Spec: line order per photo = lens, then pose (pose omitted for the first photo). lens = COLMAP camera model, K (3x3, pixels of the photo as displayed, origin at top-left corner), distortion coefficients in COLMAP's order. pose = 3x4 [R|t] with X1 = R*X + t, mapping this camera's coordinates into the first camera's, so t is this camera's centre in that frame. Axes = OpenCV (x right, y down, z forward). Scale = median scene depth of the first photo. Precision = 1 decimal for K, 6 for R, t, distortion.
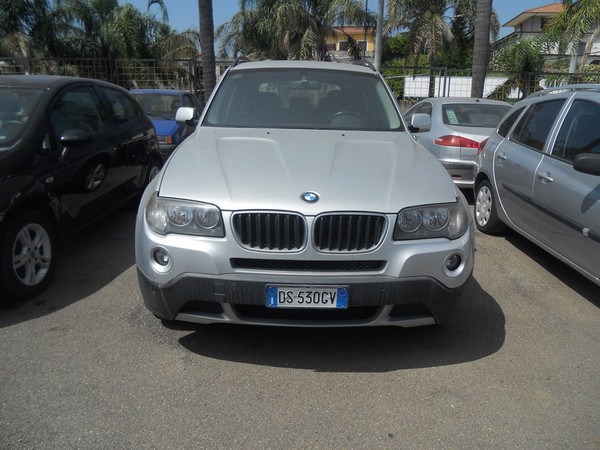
lens RADIAL K [[463.1, 0, 302.7], [0, 463.1, 230.5], [0, 0, 1]] dist [-0.028163, 0.001207]
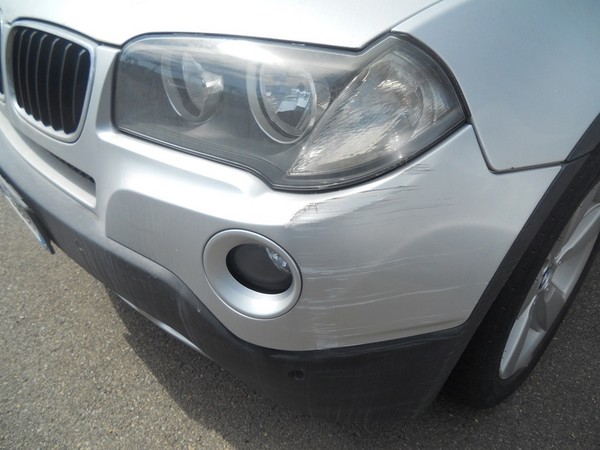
lens RADIAL K [[463.1, 0, 304.1], [0, 463.1, 225.2], [0, 0, 1]] dist [-0.028163, 0.001207]
pose [[0.682348, 0.378783, -0.625240, 0.526028], [-0.205127, 0.920136, 0.333575, -0.054811], [0.701658, -0.099361, 0.705552, 0.848091]]
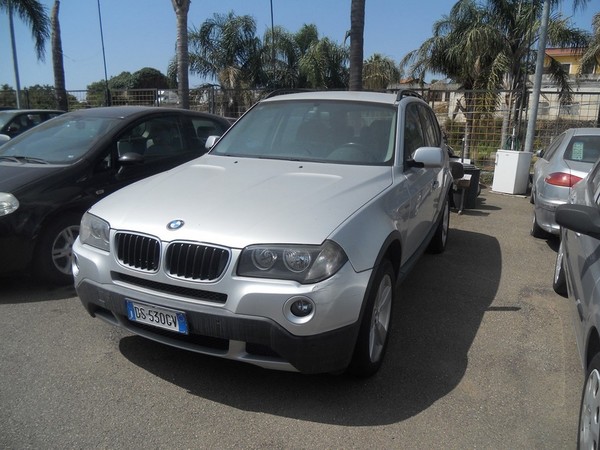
lens RADIAL K [[463.1, 0, 301.2], [0, 463.1, 223.3], [0, 0, 1]] dist [-0.028163, 0.001207]
pose [[0.910835, 0.094666, -0.401769, 0.706822], [-0.120788, 0.991867, -0.040128, -0.066164], [0.394703, 0.085079, 0.914861, 0.134024]]
